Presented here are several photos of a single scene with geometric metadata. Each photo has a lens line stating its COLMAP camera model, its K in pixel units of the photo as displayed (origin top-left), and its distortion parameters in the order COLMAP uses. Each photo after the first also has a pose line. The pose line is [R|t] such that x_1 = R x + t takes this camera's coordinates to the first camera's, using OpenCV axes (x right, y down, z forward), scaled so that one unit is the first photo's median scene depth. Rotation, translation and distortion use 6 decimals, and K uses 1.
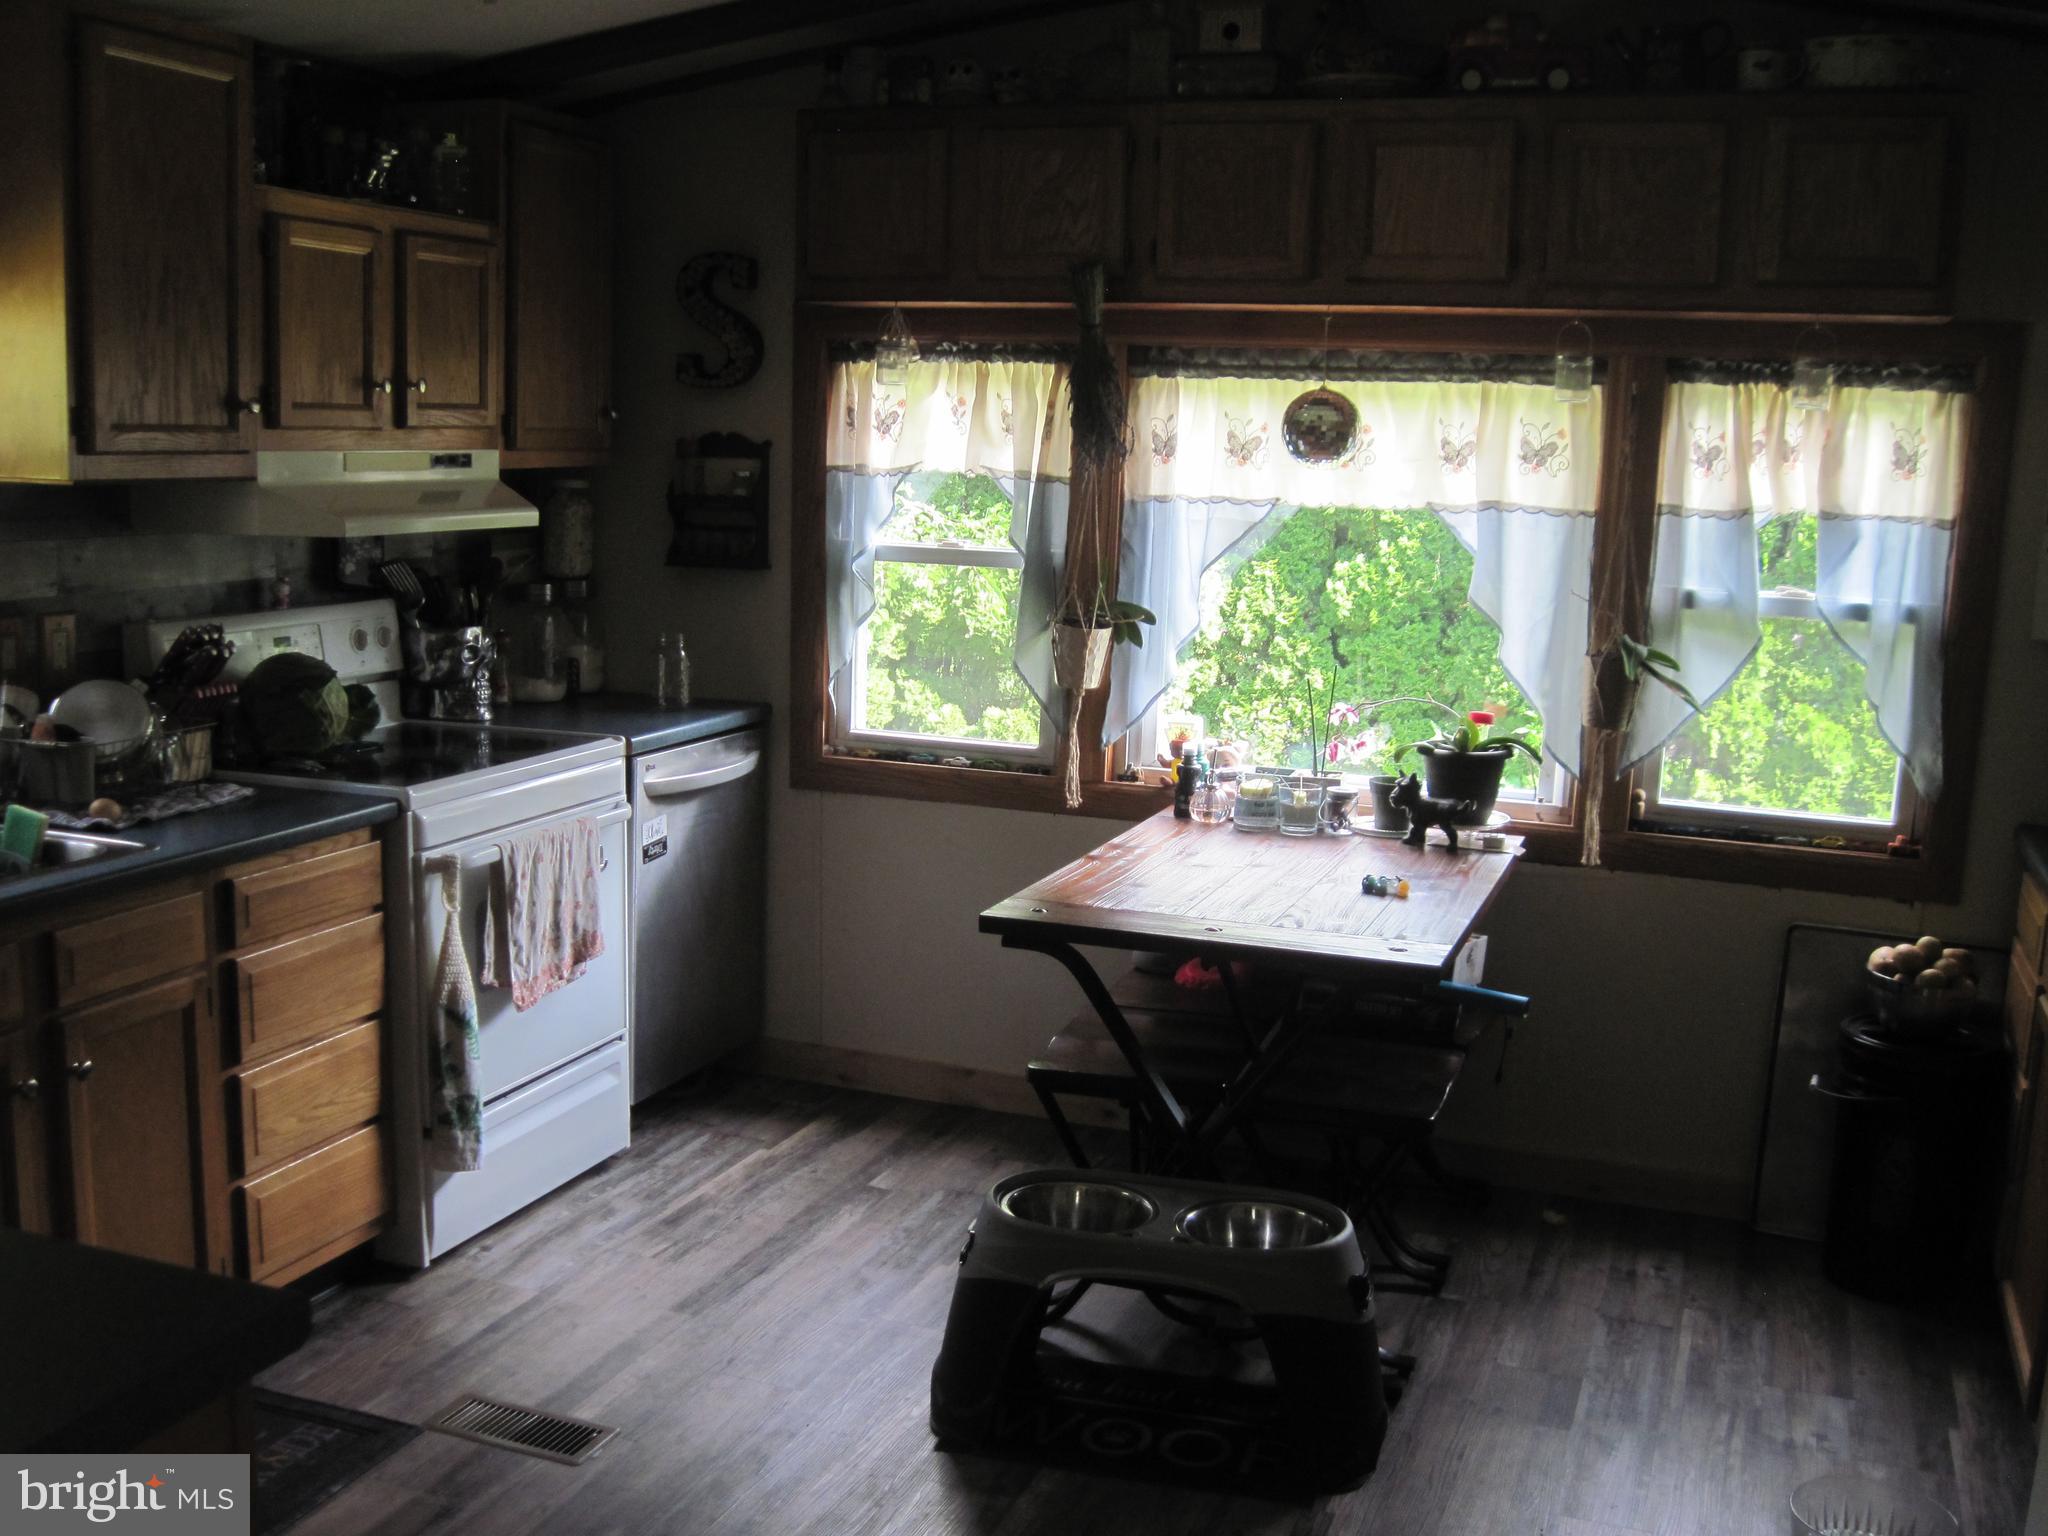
lens RADIAL K [[2105.5, 0, 978.7], [0, 2105.5, 820.0], [0, 0, 1]] dist [-0.104520, 0.000000]
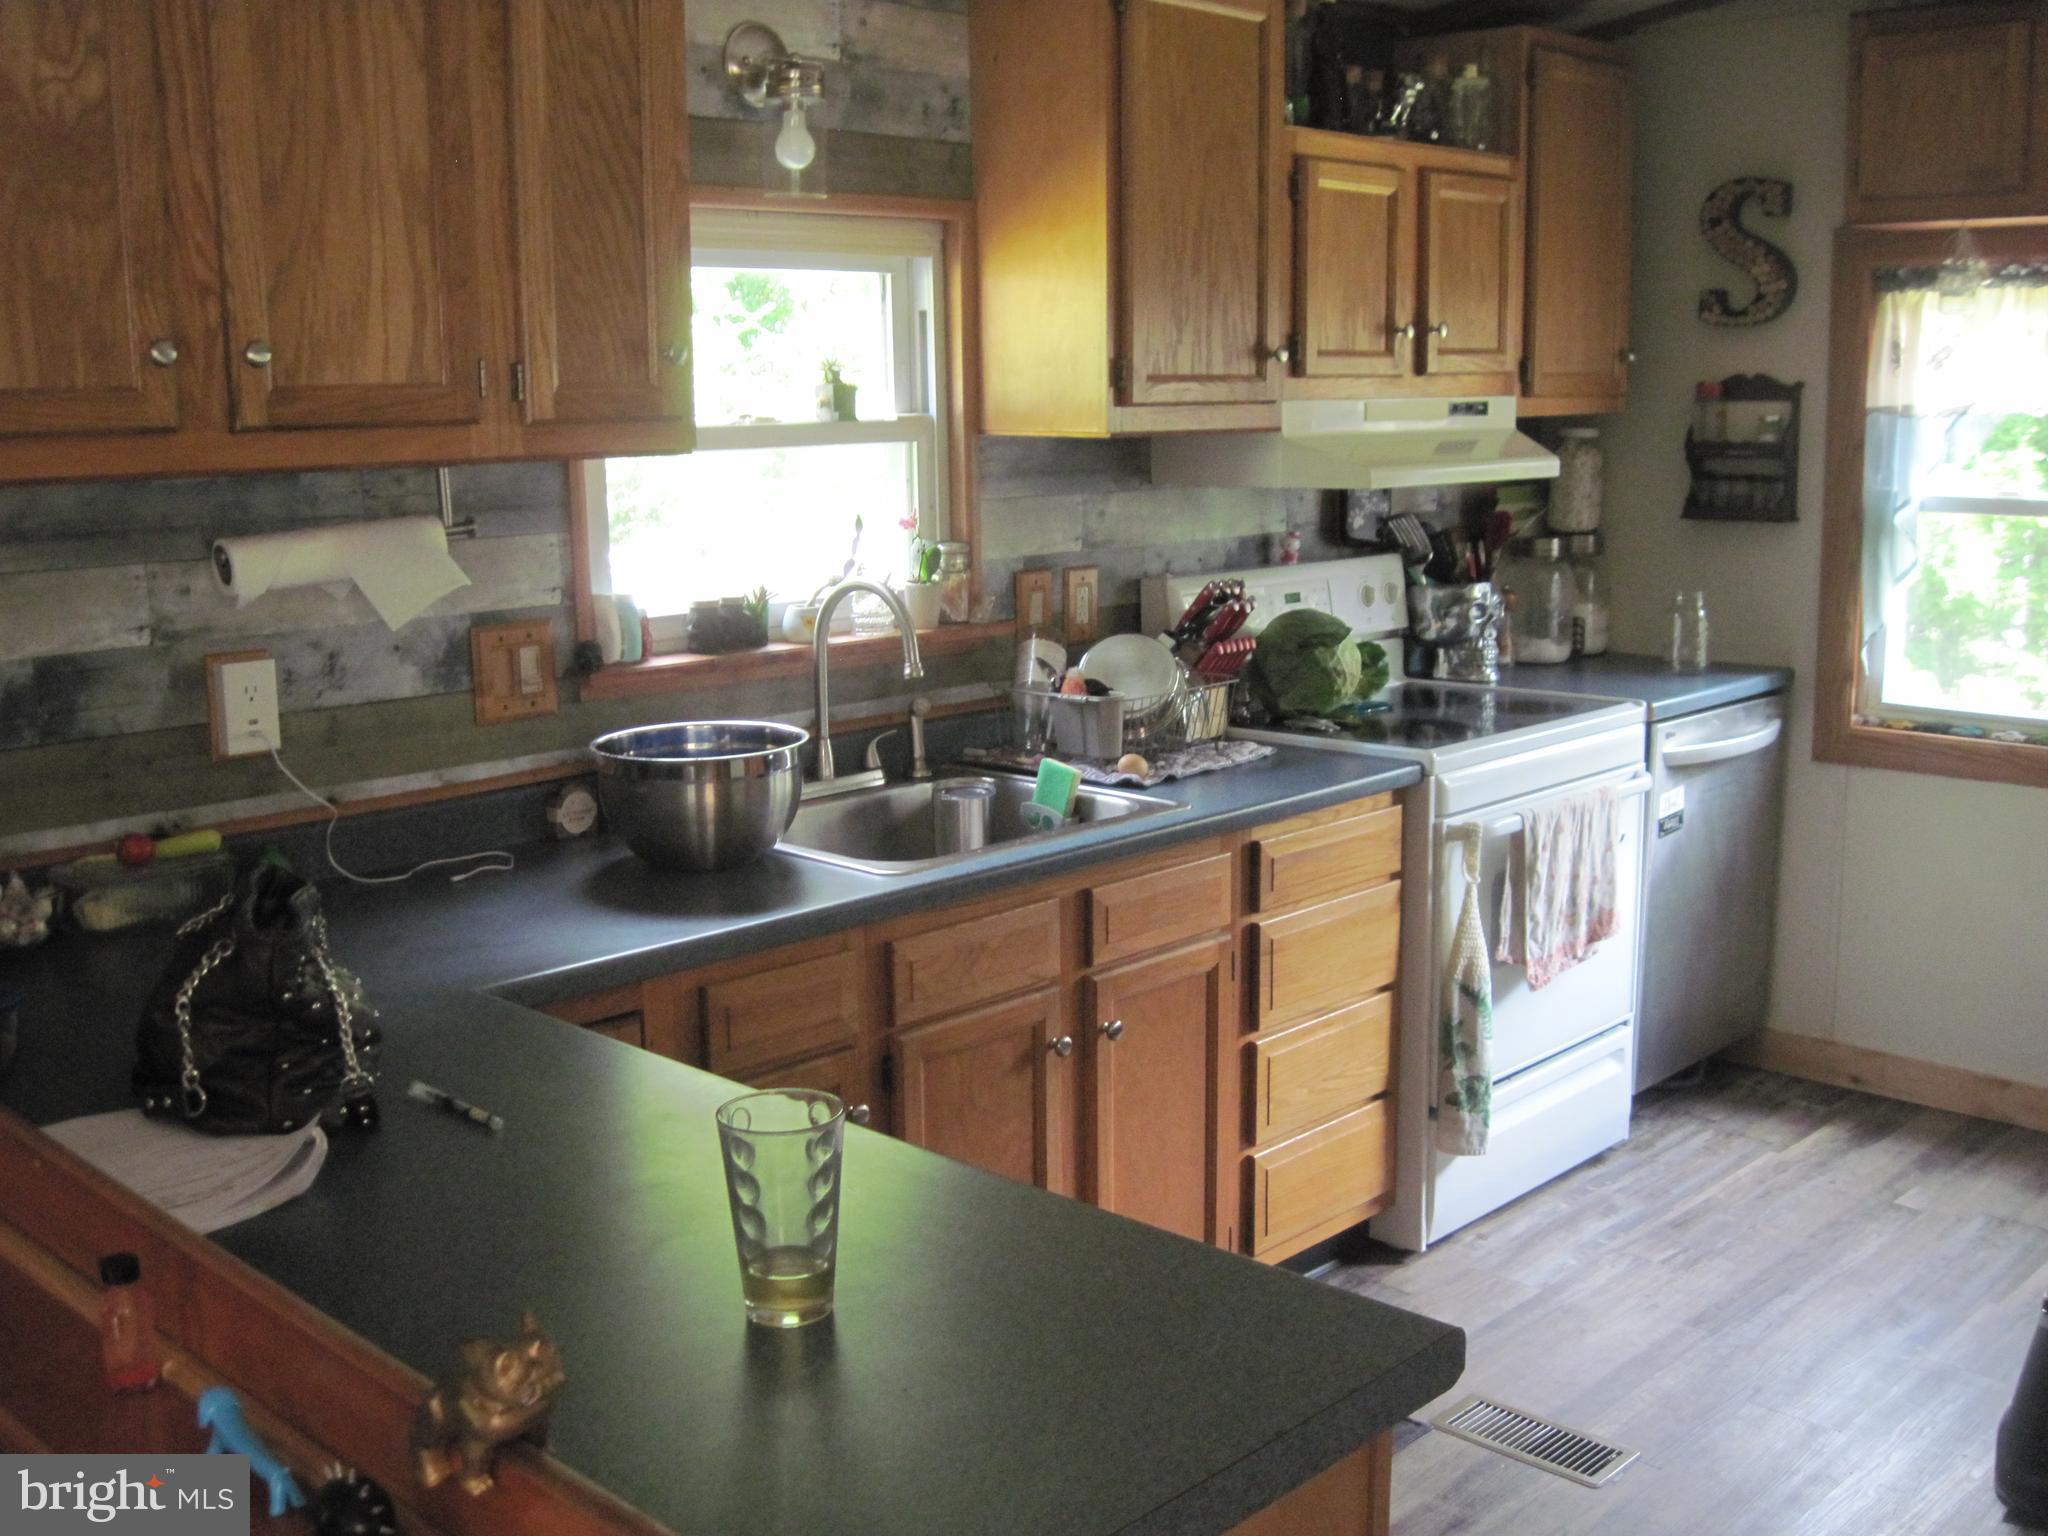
lens RADIAL K [[2105.5, 0, 1037.0], [0, 2105.5, 808.2], [0, 0, 1]] dist [-0.104520, 0.000000]
pose [[0.920547, 0.034551, -0.389101, -0.058994], [-0.029576, 0.999386, 0.018771, -0.001793], [0.389510, -0.005771, 0.921004, 0.043660]]
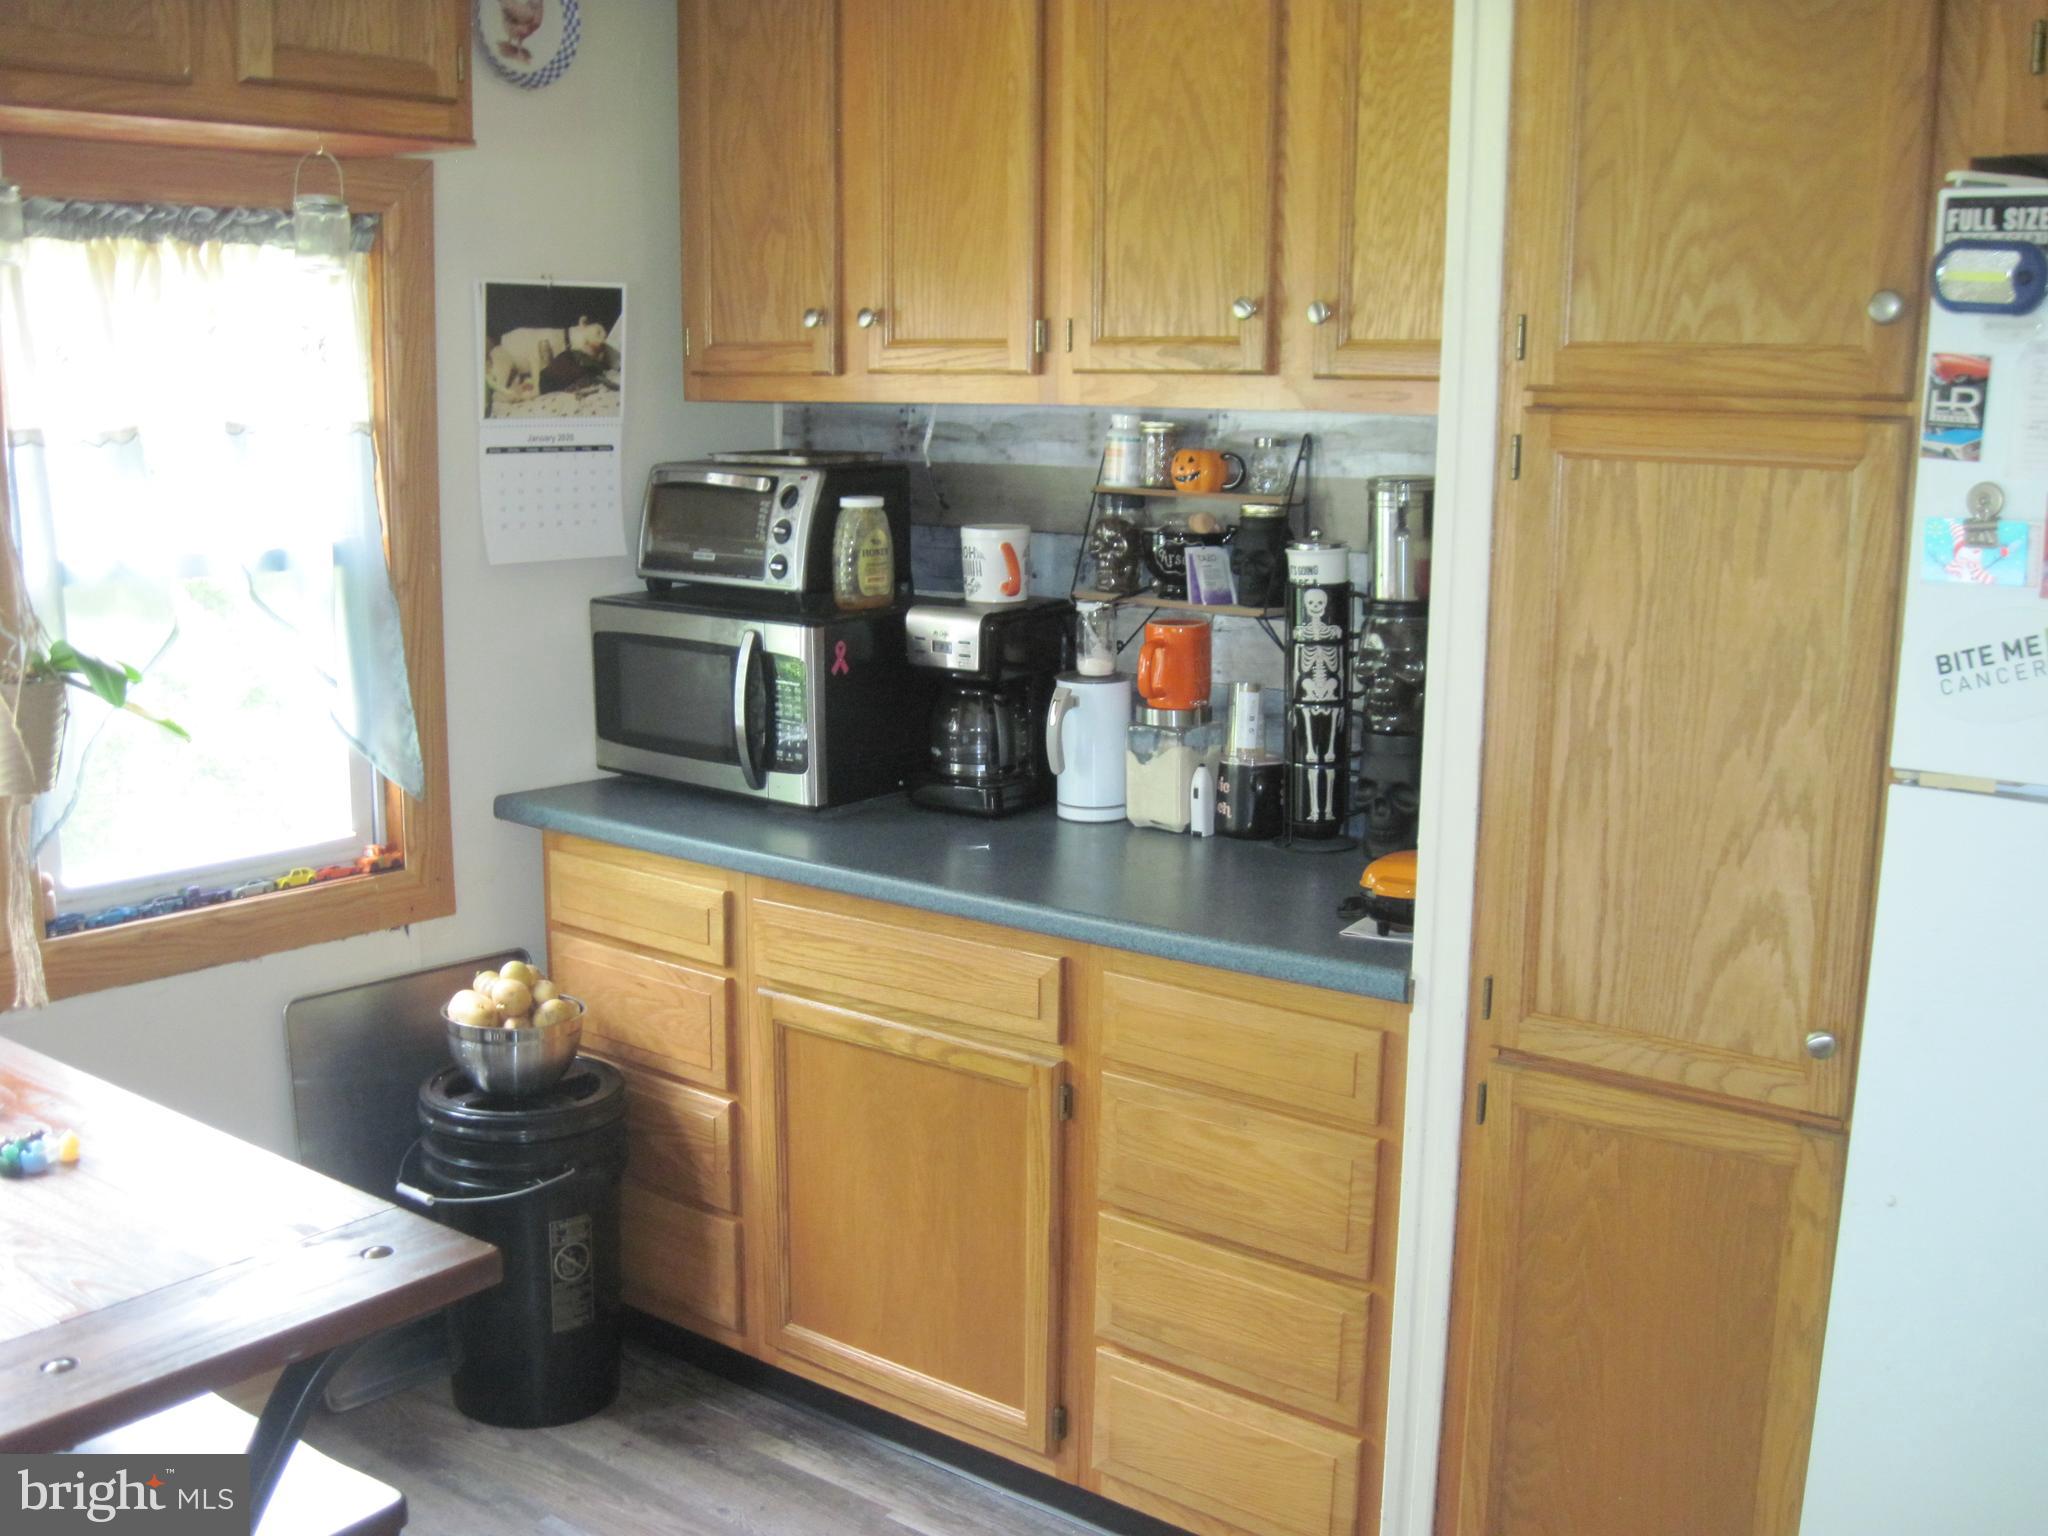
lens RADIAL K [[2105.5, 0, 1066.2], [0, 2105.5, 859.9], [0, 0, 1]] dist [-0.104520, 0.000000]
pose [[0.294657, -0.238943, 0.925248, -0.188406], [0.168526, 0.966052, 0.195812, -0.095242], [-0.940625, 0.098231, 0.324922, 0.520978]]
